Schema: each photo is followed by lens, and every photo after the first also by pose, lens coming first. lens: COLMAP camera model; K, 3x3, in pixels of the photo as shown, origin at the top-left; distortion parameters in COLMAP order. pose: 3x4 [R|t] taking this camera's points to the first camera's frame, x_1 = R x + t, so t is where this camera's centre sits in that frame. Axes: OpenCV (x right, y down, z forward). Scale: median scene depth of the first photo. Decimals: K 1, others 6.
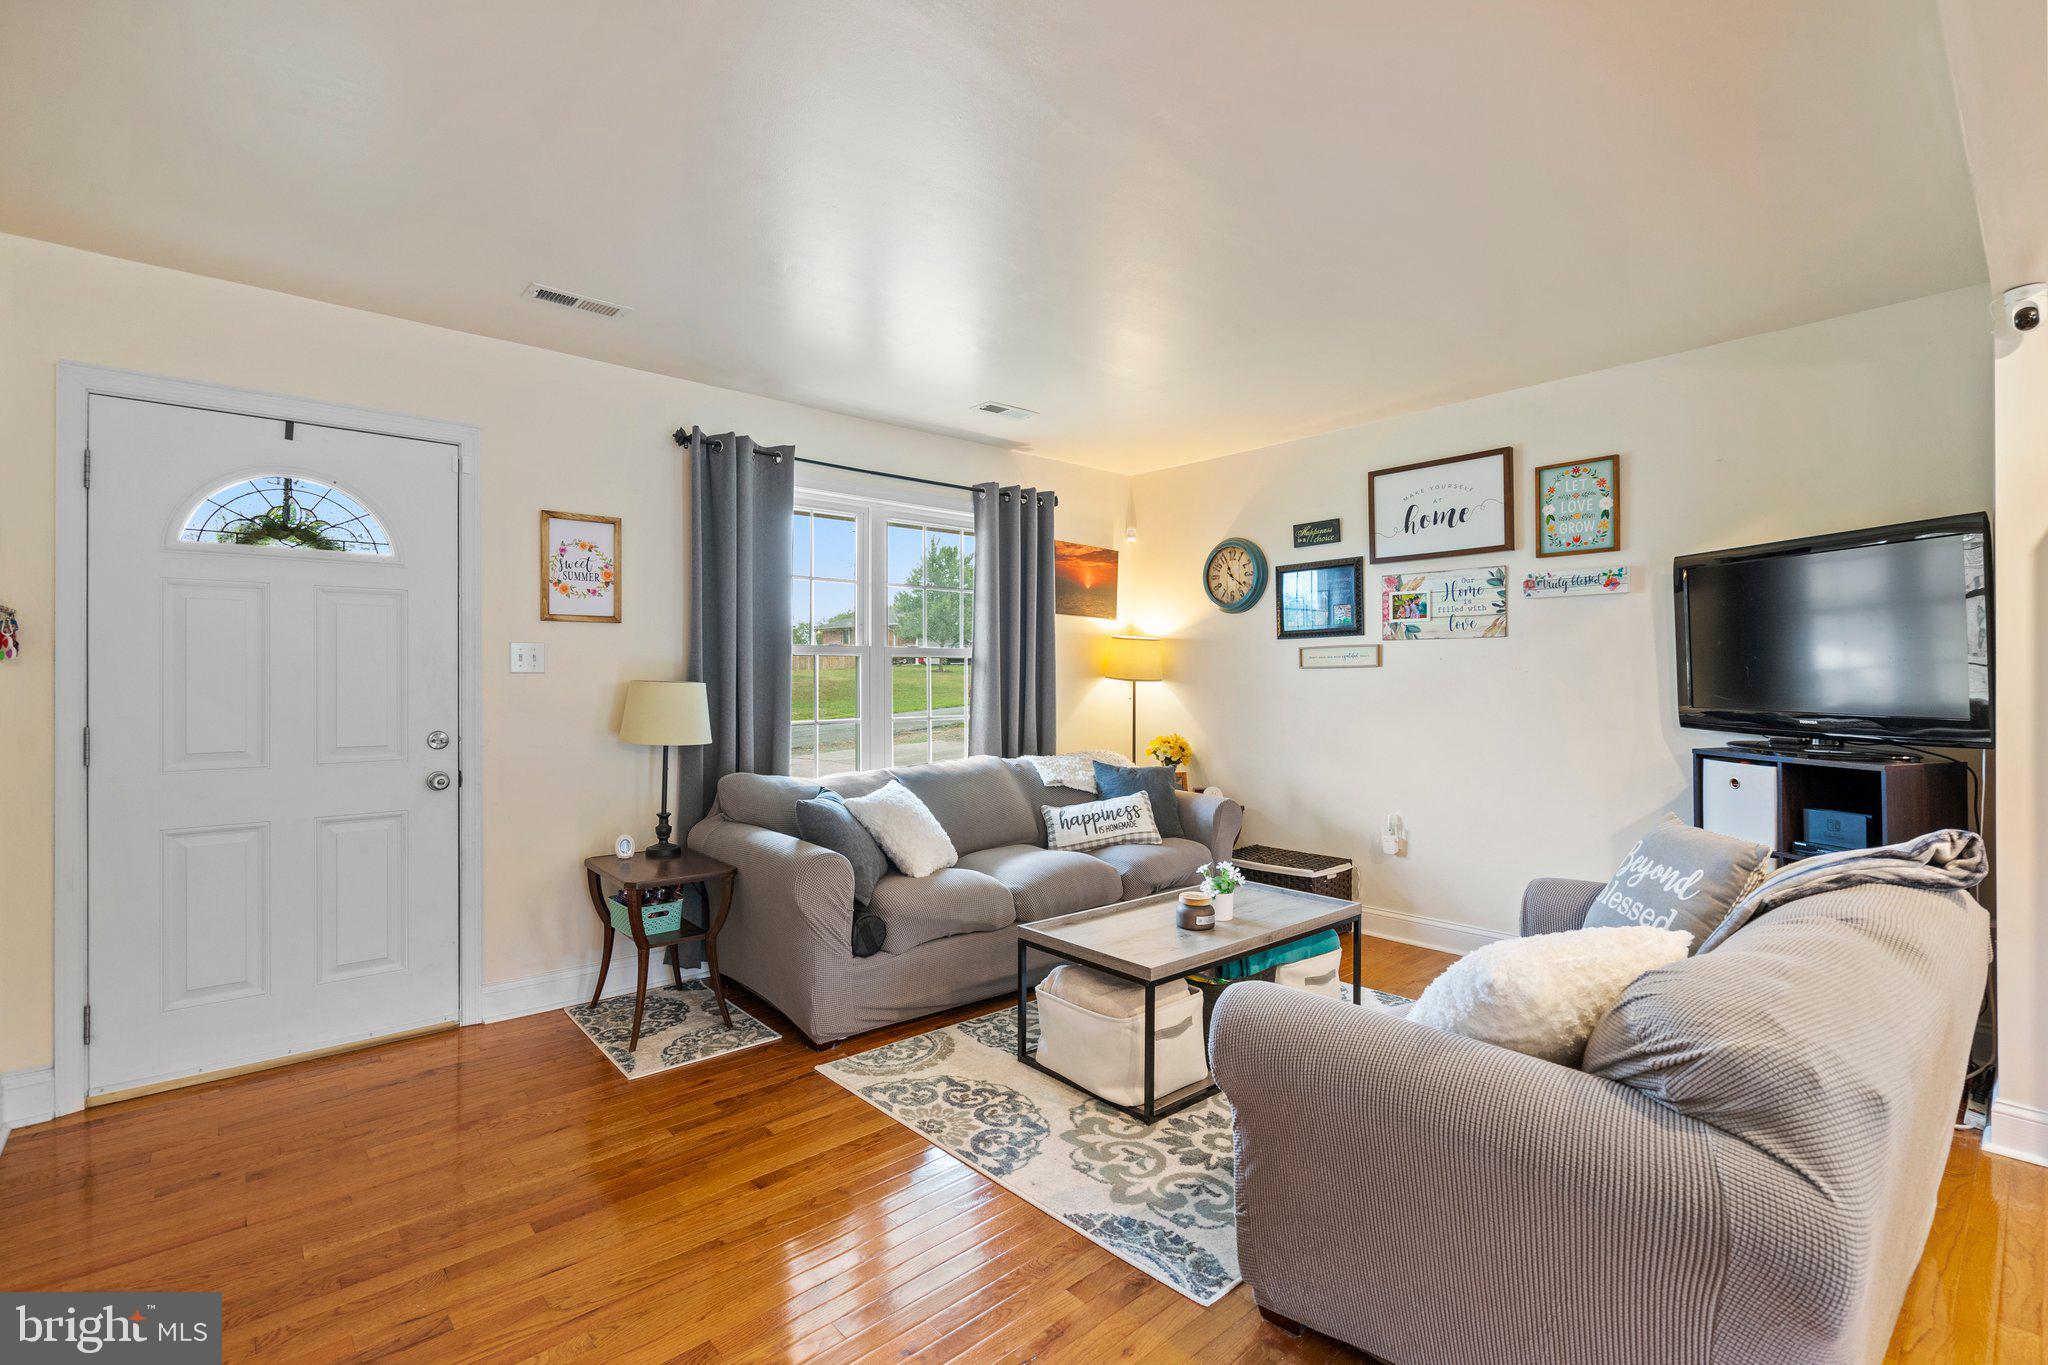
lens RADIAL K [[920.6, 0, 1028.6], [0, 920.6, 674.2], [0, 0, 1]] dist [-0.004742, 0.001551]
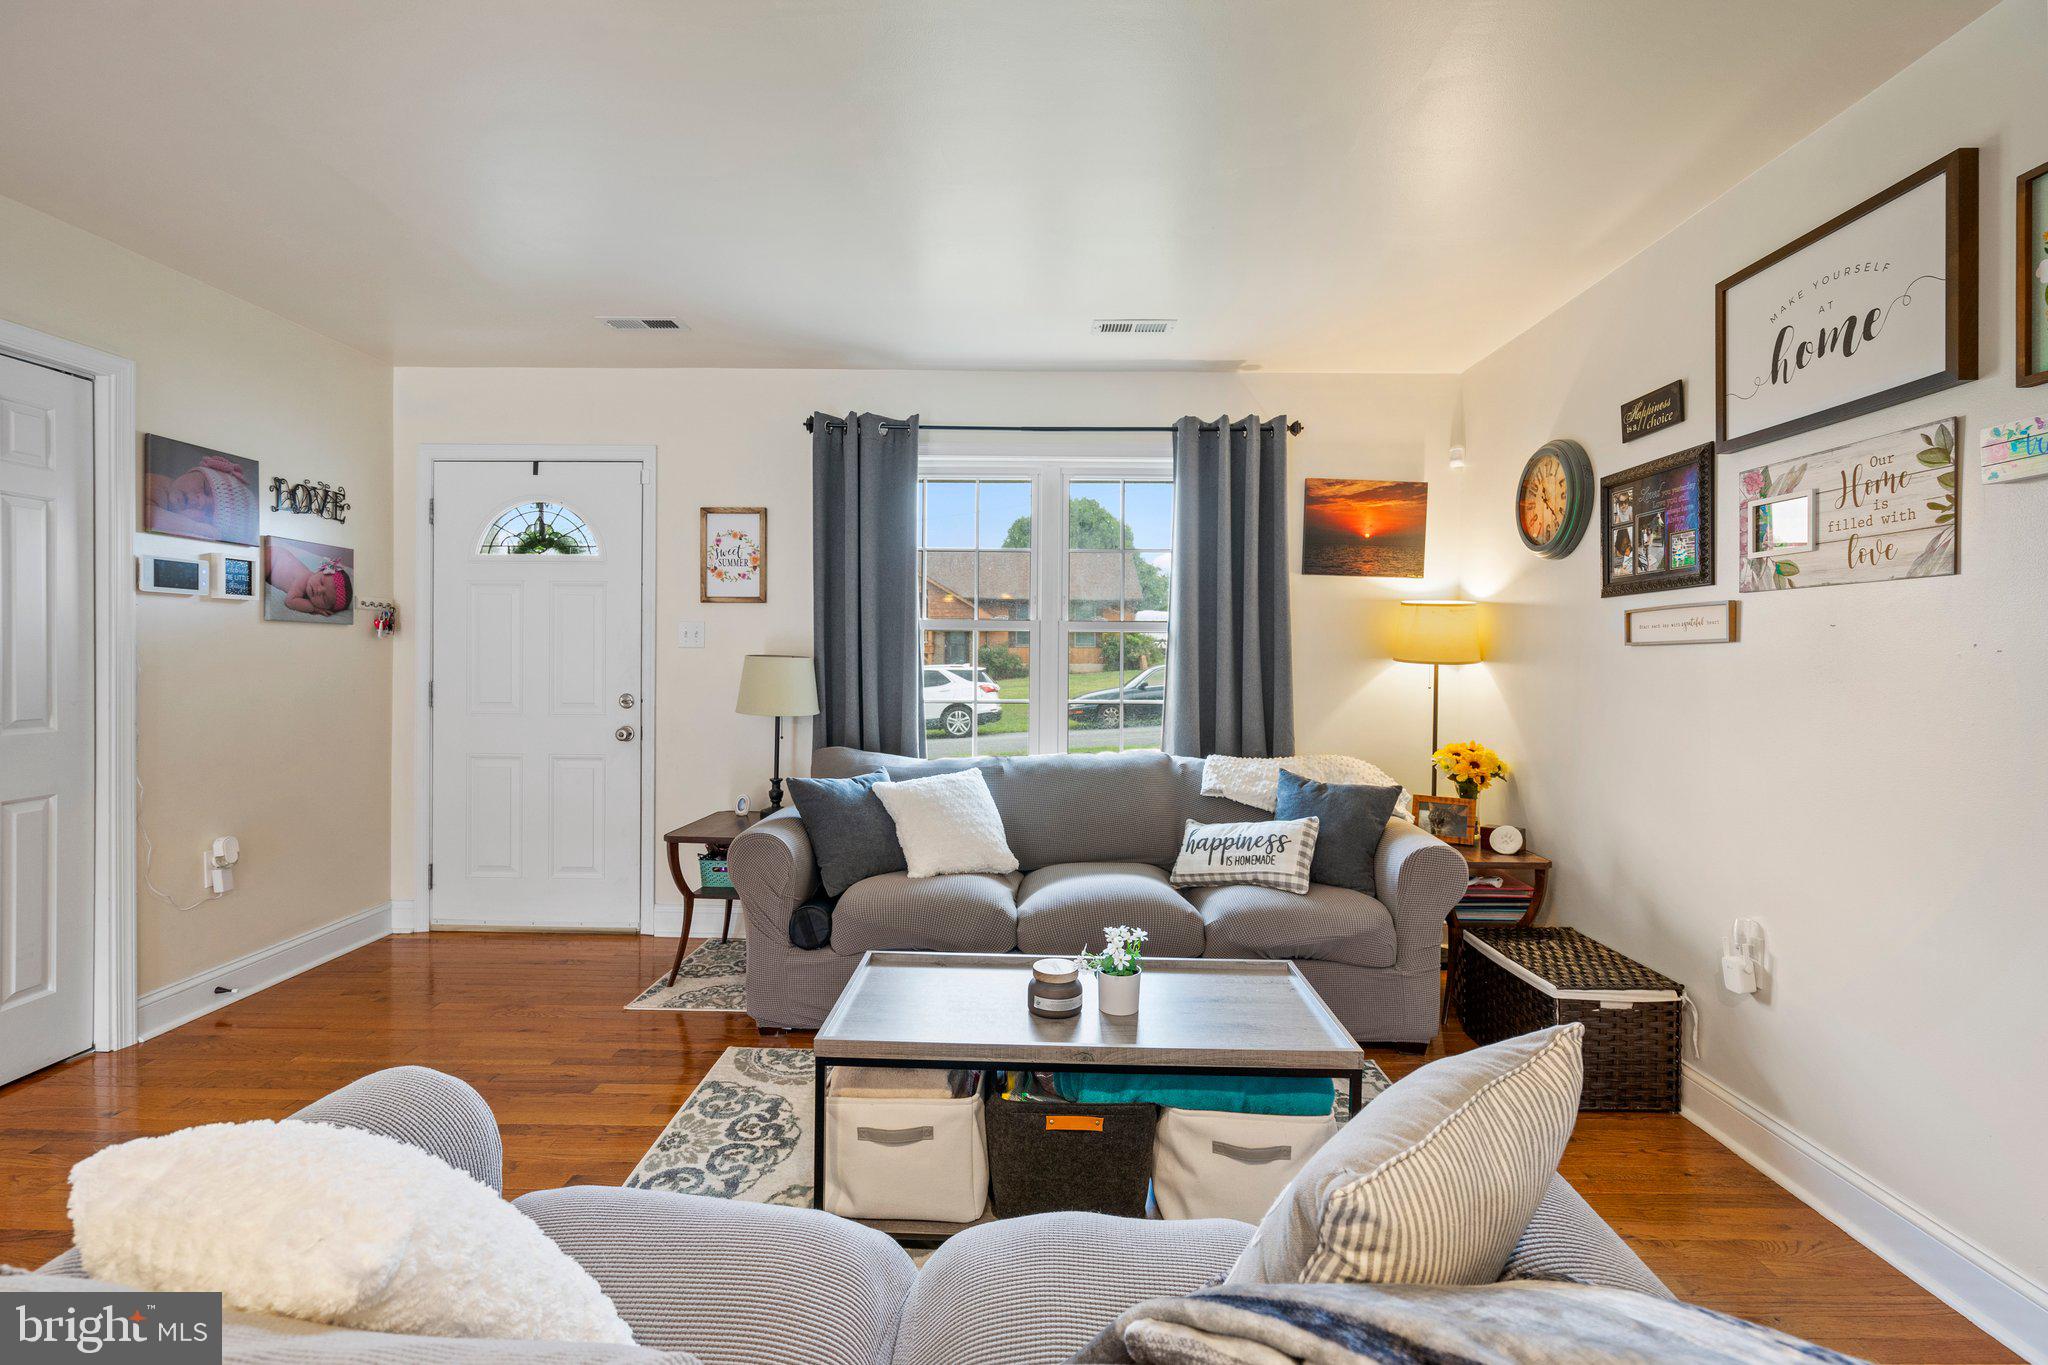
lens RADIAL K [[920.6, 0, 1012.0], [0, 920.6, 663.5], [0, 0, 1]] dist [-0.004742, 0.001551]
pose [[0.738797, 0.013847, -0.673785, 0.522567], [-0.008016, 0.999899, 0.011760, 0.001925], [0.673880, -0.003287, 0.738834, 0.384262]]
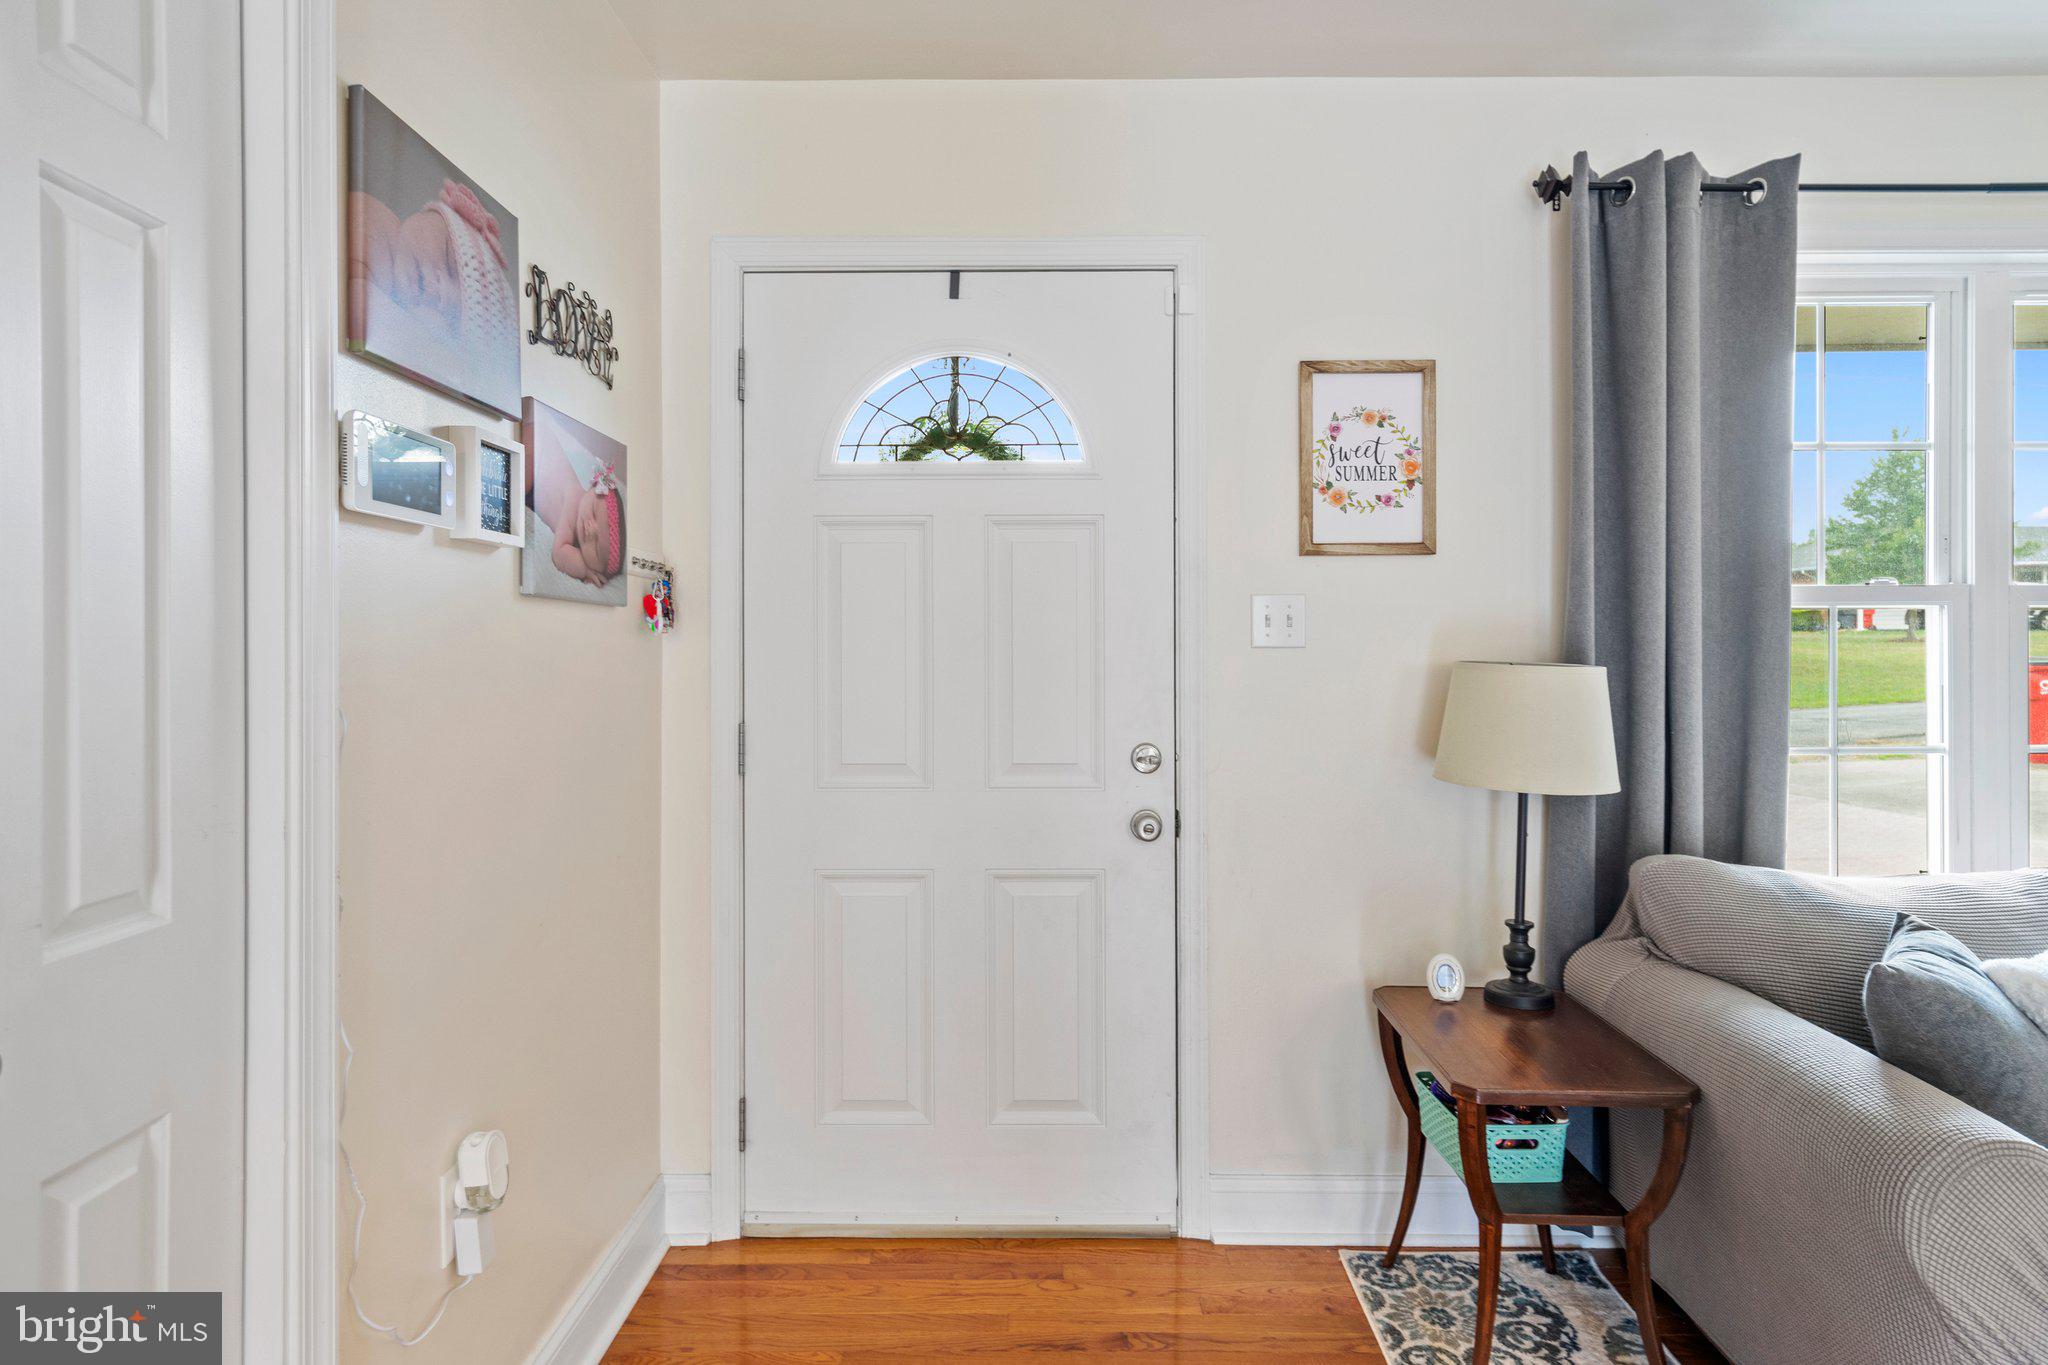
lens RADIAL K [[1168.3, 0, 1026.8], [0, 1168.3, 651.0], [0, 0, 1]] dist [0.009751, 0.003209]
pose [[0.743313, -0.000308, -0.668943, -0.163214], [0.002712, 0.999993, 0.002553, -0.001438], [0.668938, -0.003712, 0.743309, 0.331141]]
